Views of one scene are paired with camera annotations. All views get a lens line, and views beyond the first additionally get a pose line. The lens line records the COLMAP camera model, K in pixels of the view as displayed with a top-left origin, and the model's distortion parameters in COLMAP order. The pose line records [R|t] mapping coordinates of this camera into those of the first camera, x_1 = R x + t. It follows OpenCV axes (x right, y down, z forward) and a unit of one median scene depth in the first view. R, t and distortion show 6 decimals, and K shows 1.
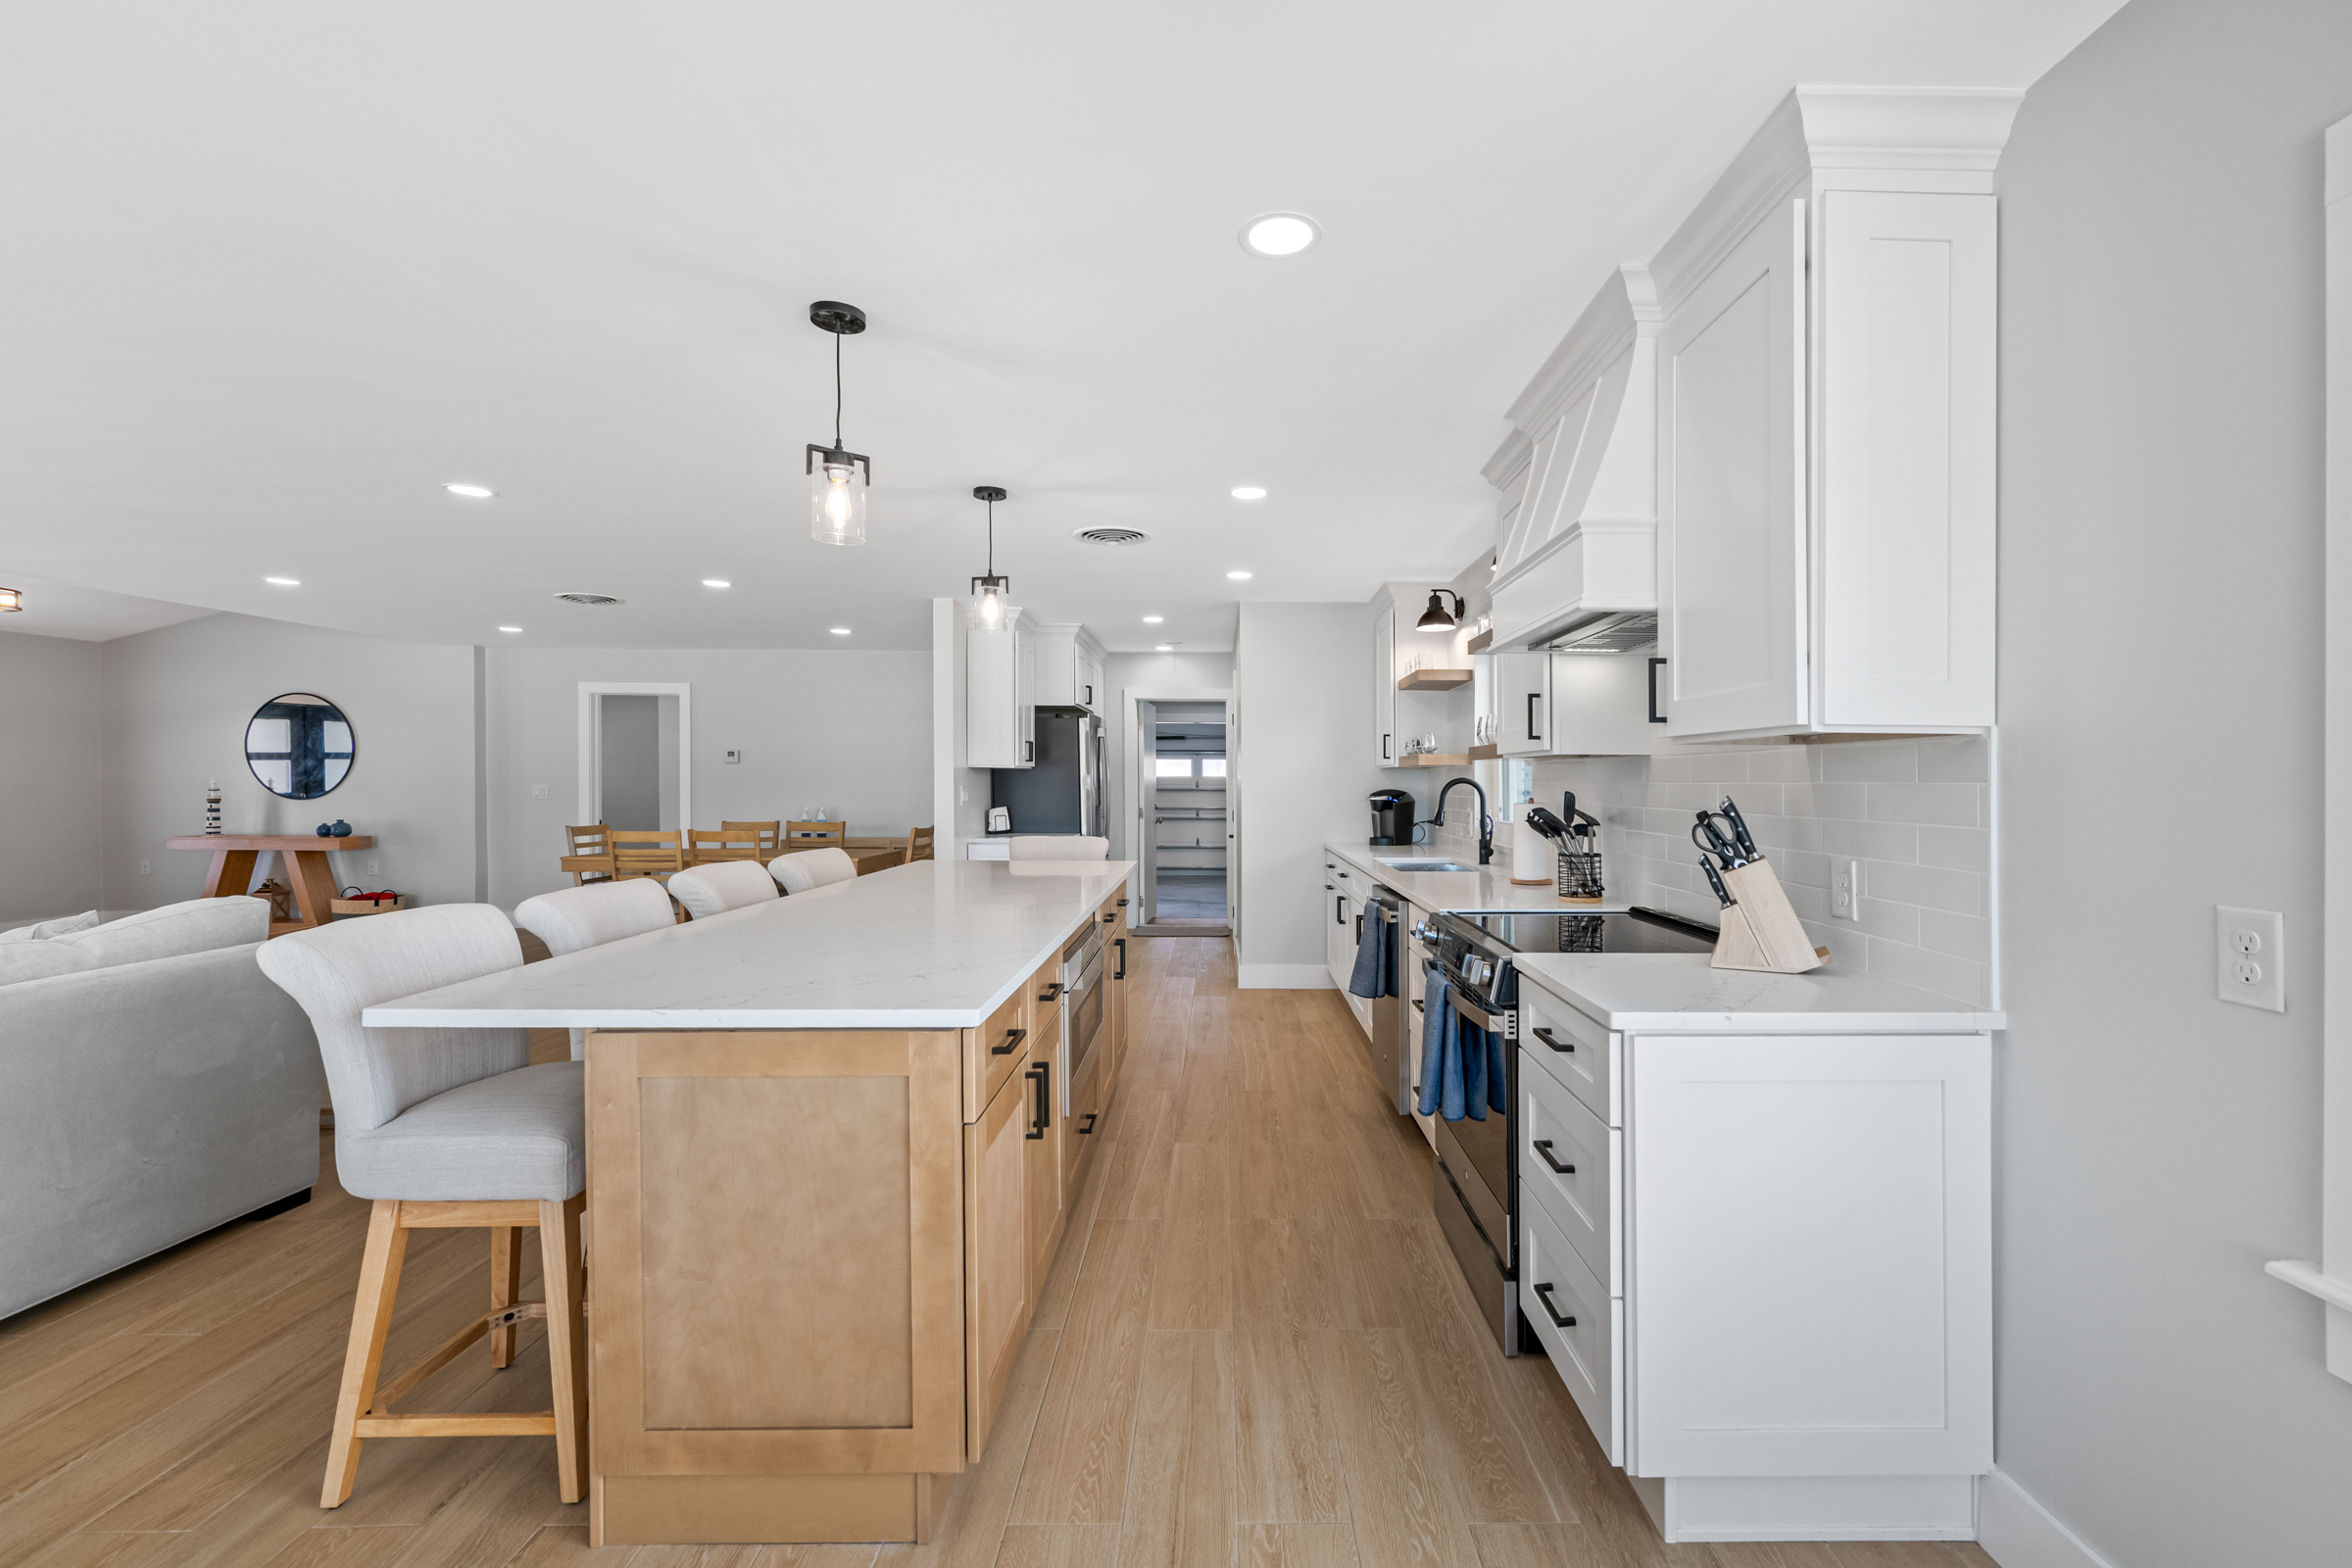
lens RADIAL K [[1017.2, 0, 1232.8], [0, 1017.2, 783.5], [0, 0, 1]] dist [0.001260, 0.000413]
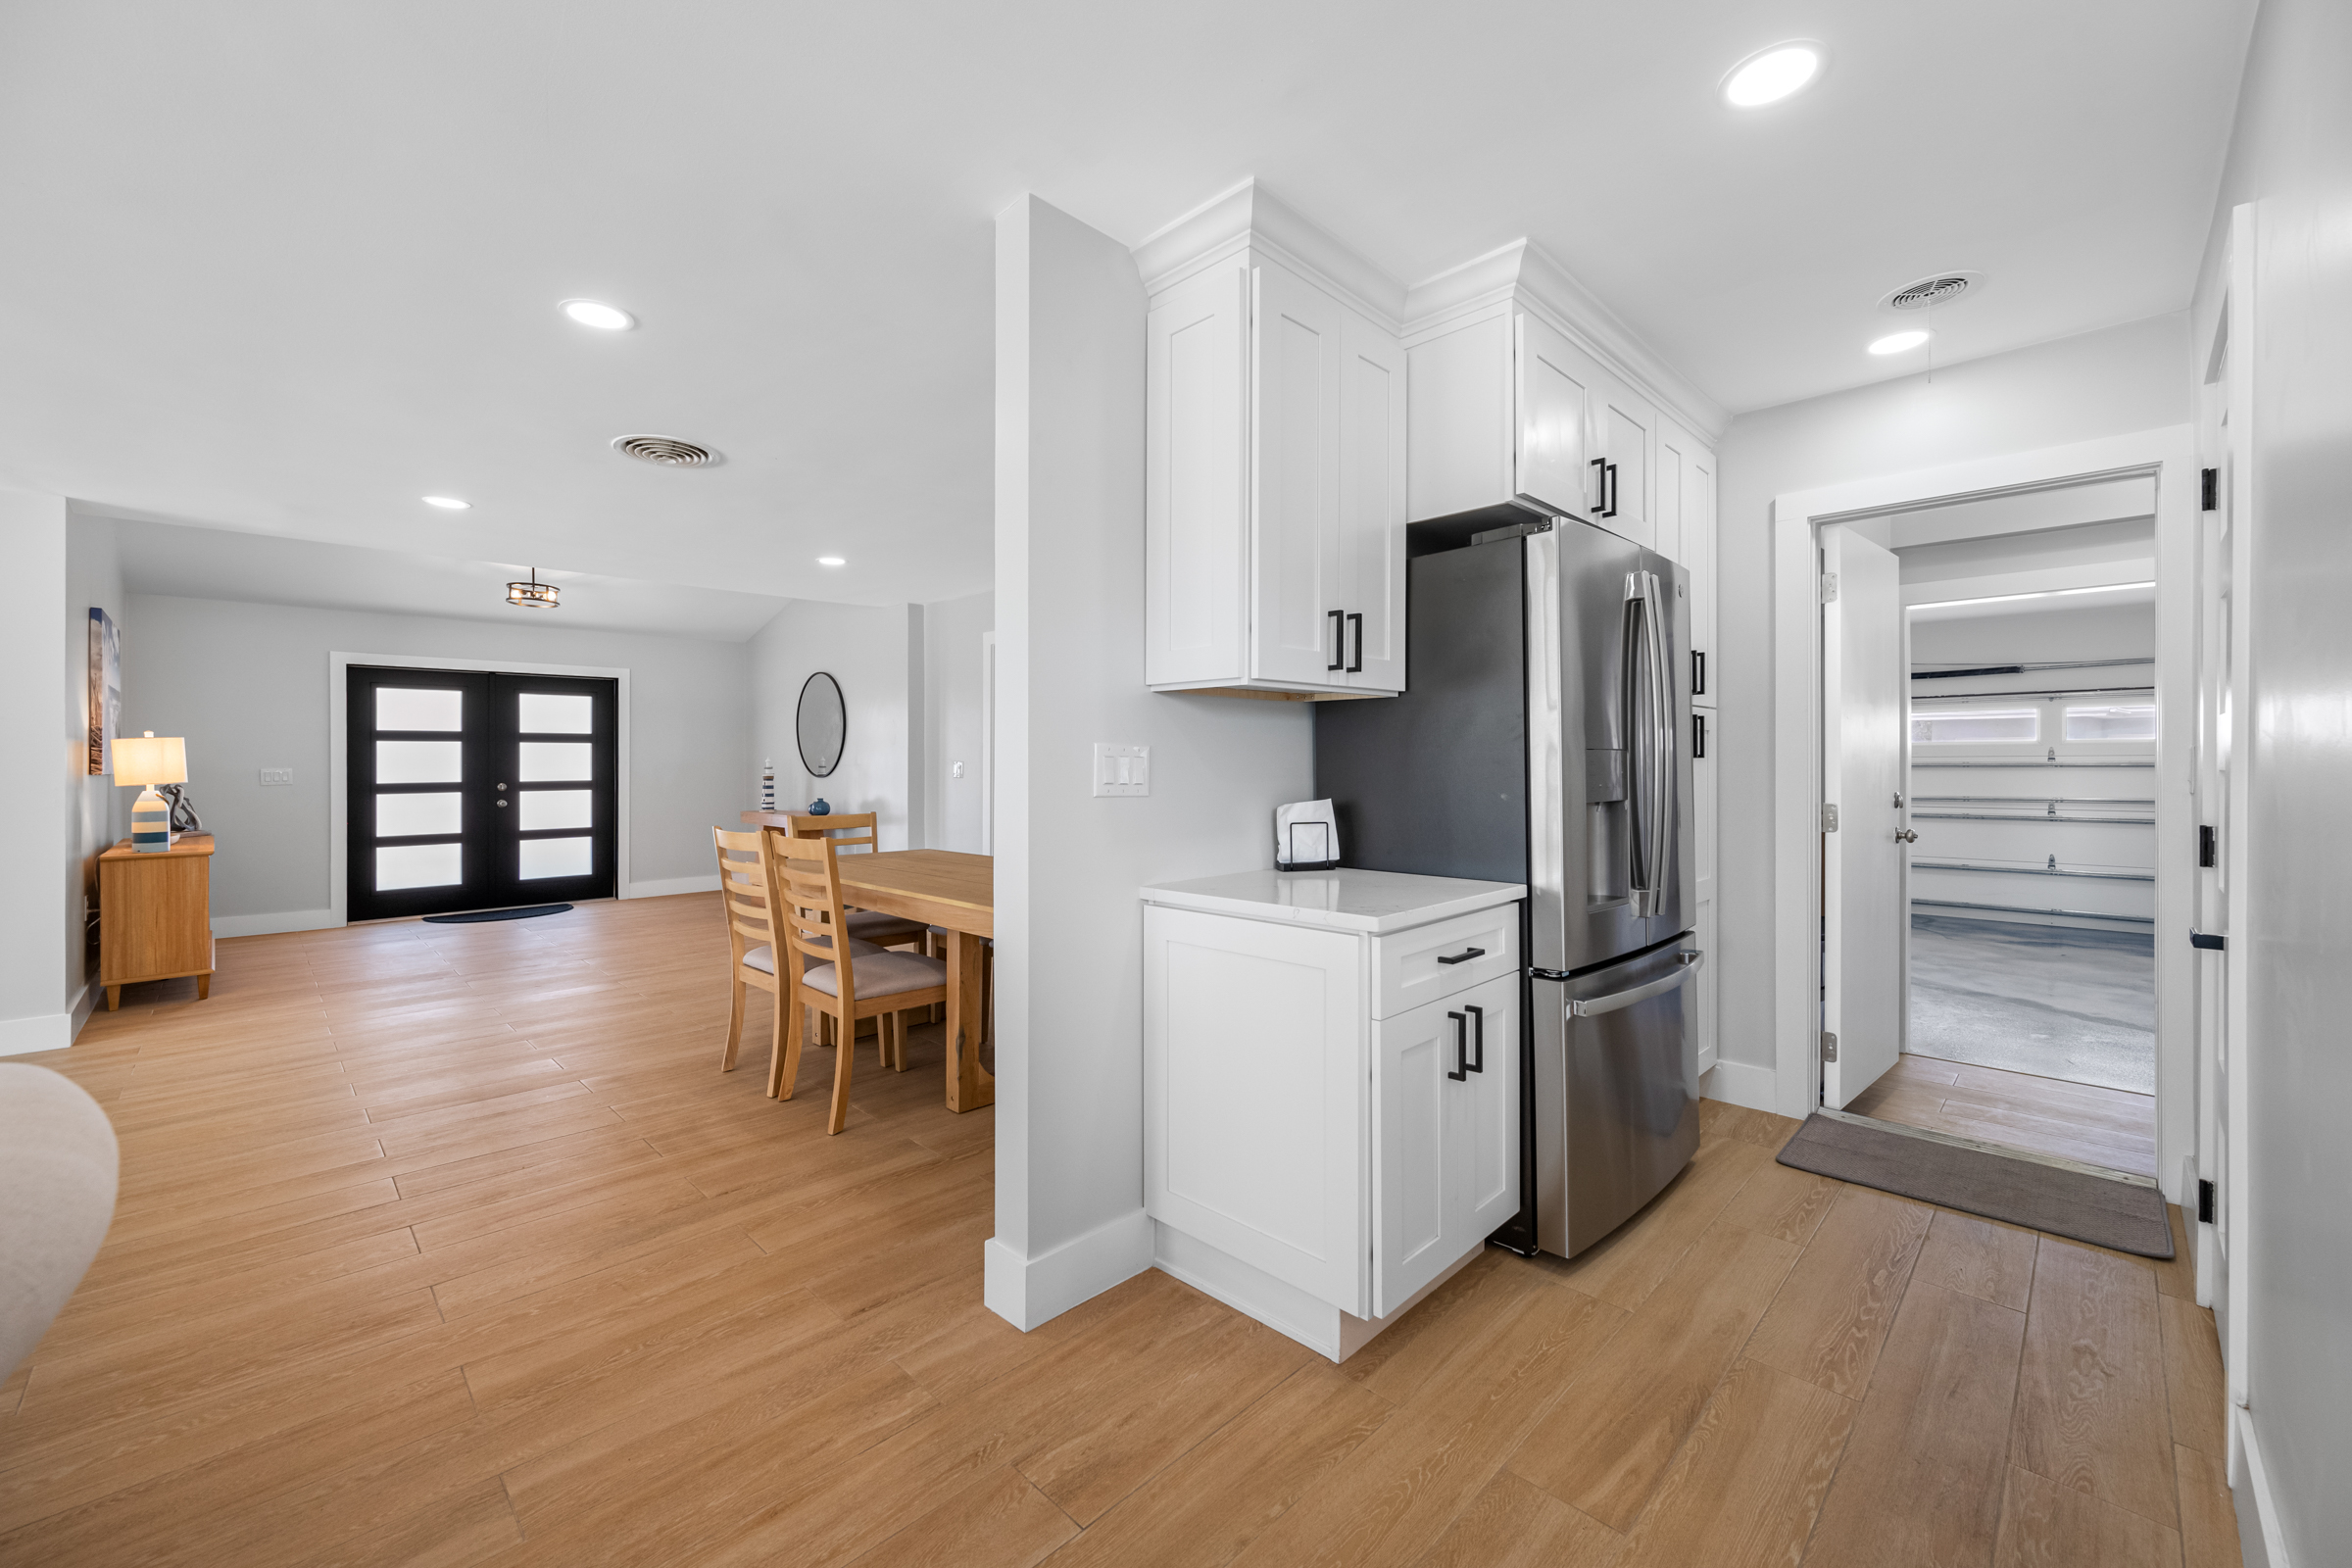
lens RADIAL K [[928.9, 0, 1159.6], [0, 928.9, 770.5], [0, 0, 1]] dist [0.001495, 0.000286]
pose [[0.694241, -0.002687, -0.719737, -0.022383], [0.007311, 0.999968, 0.003320, 0.012565], [0.719705, -0.007567, 0.694238, 0.899907]]
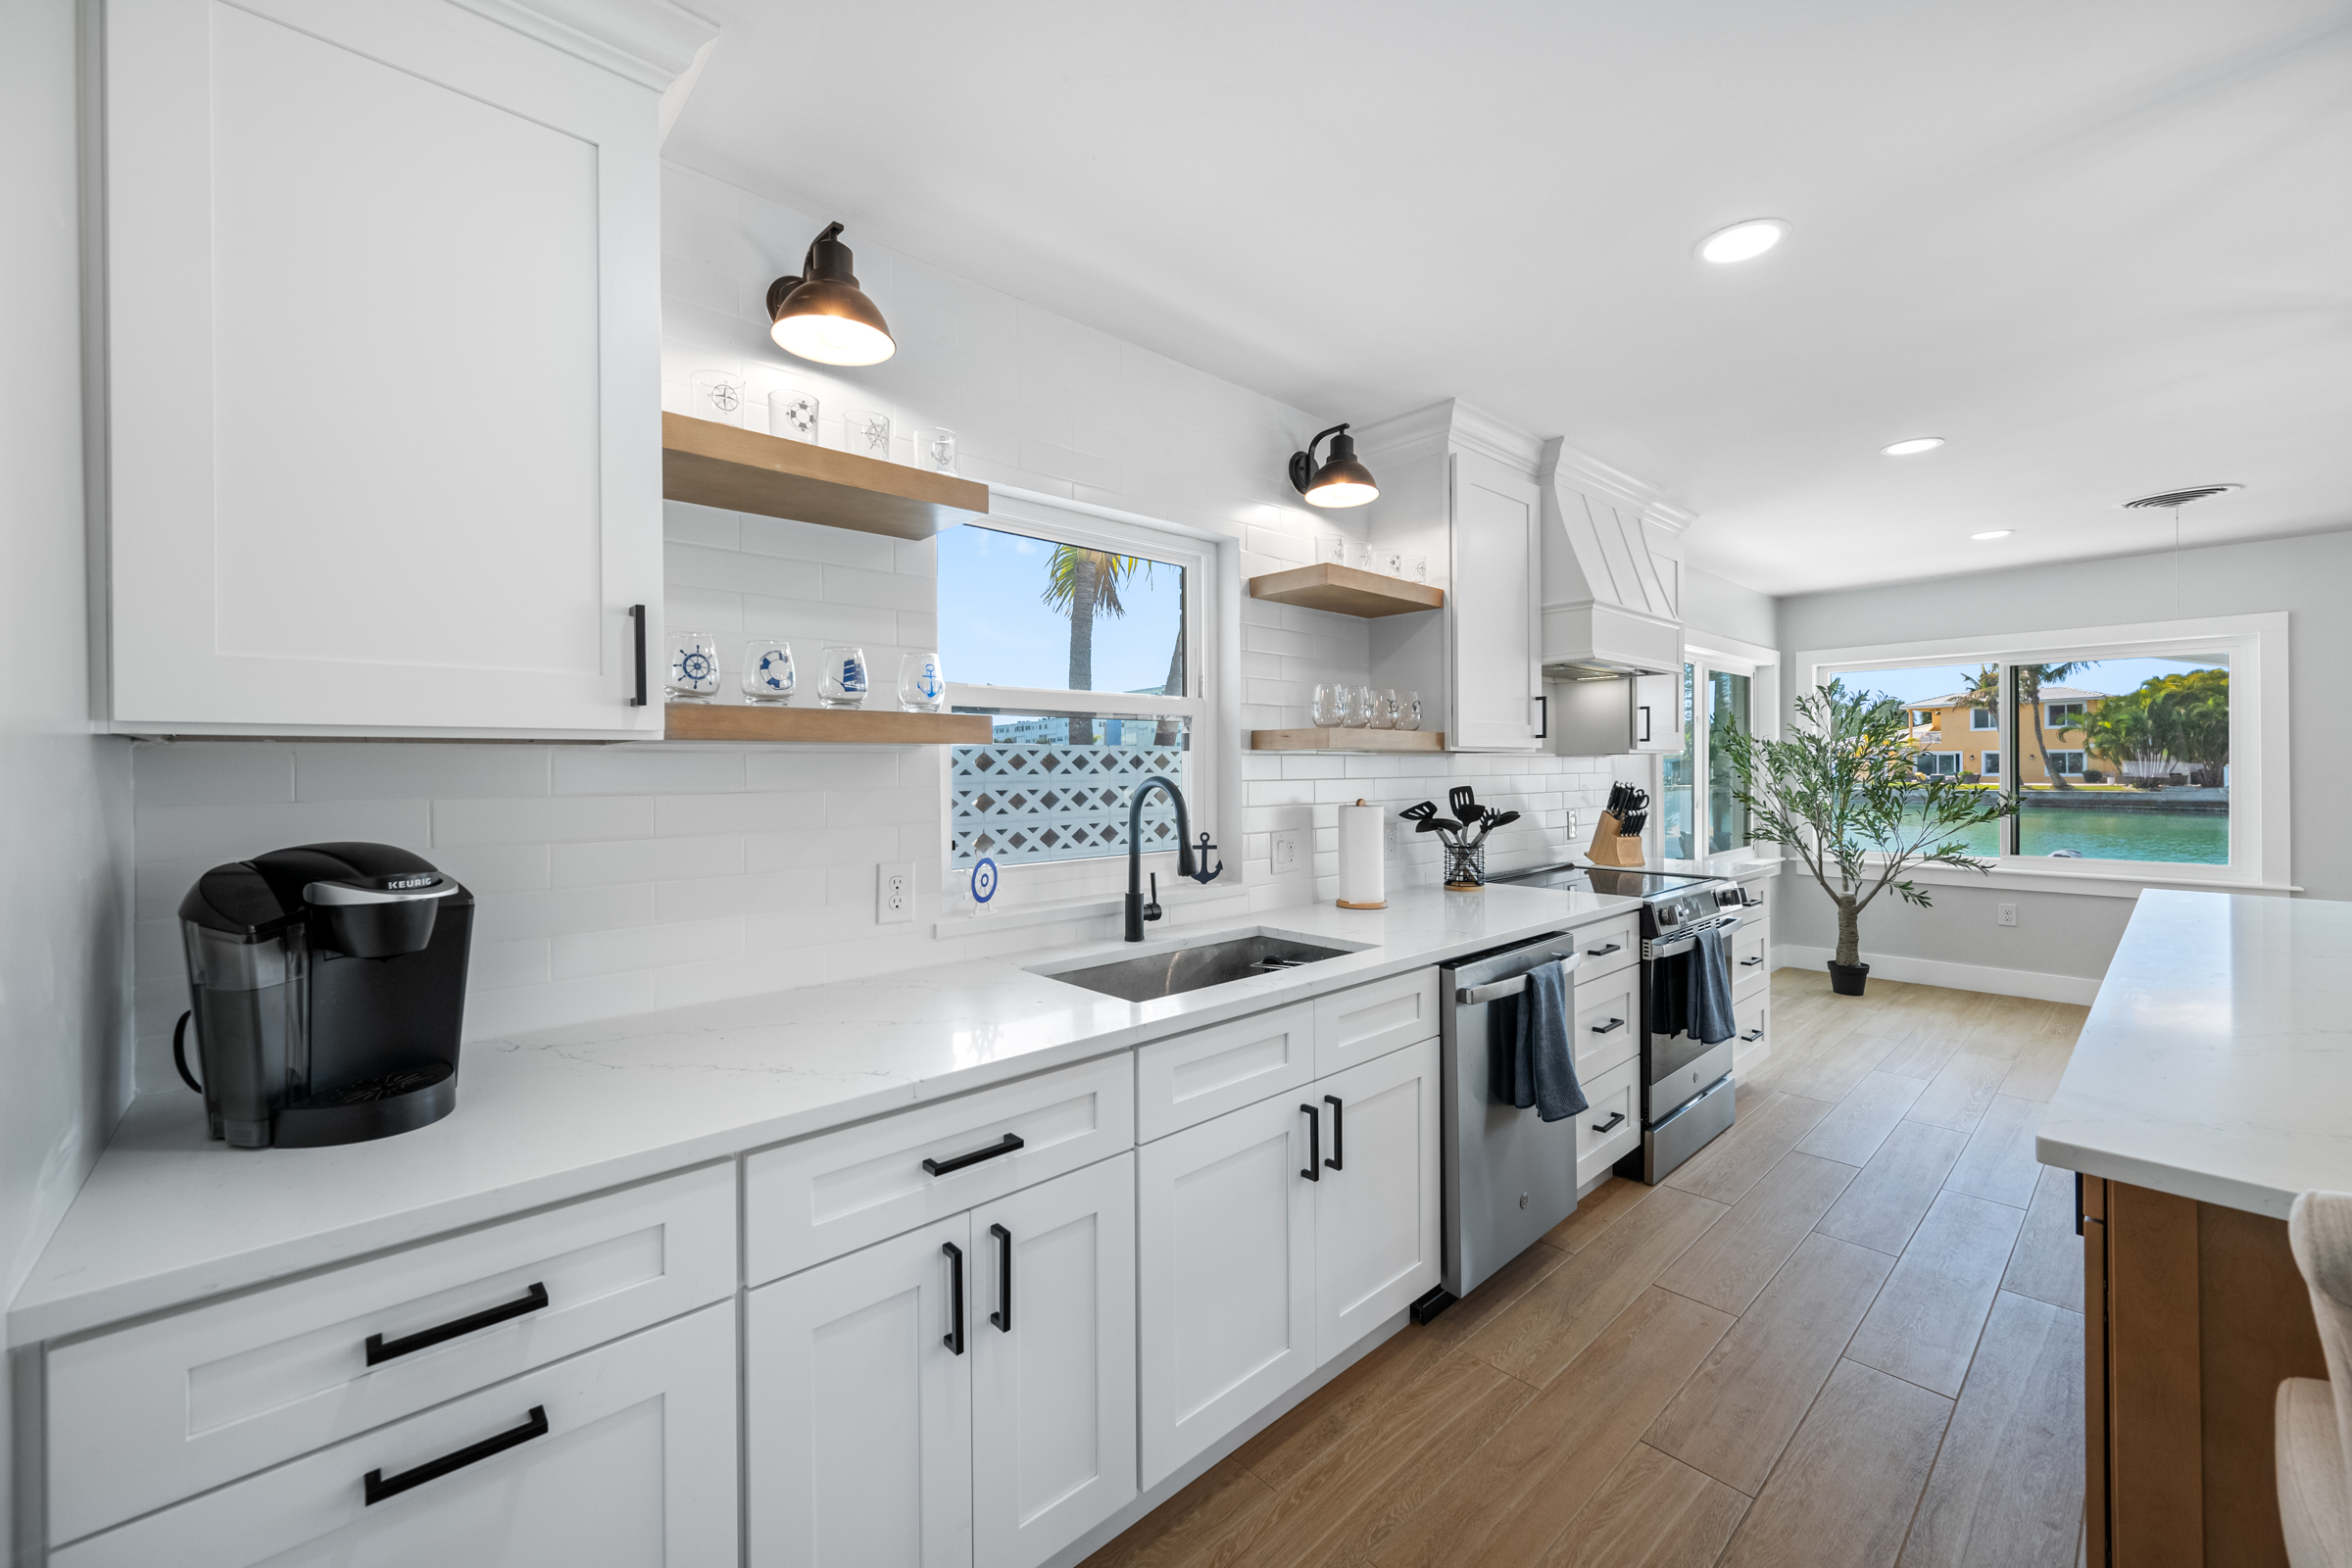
lens RADIAL K [[928.9, 0, 1159.6], [0, 928.9, 770.5], [0, 0, 1]] dist [0.001495, 0.000286]
pose [[-0.660779, -0.000371, 0.750580, -0.099332], [0.007065, 0.999953, 0.006714, -0.010157], [-0.750547, 0.009739, -0.660745, 1.072665]]
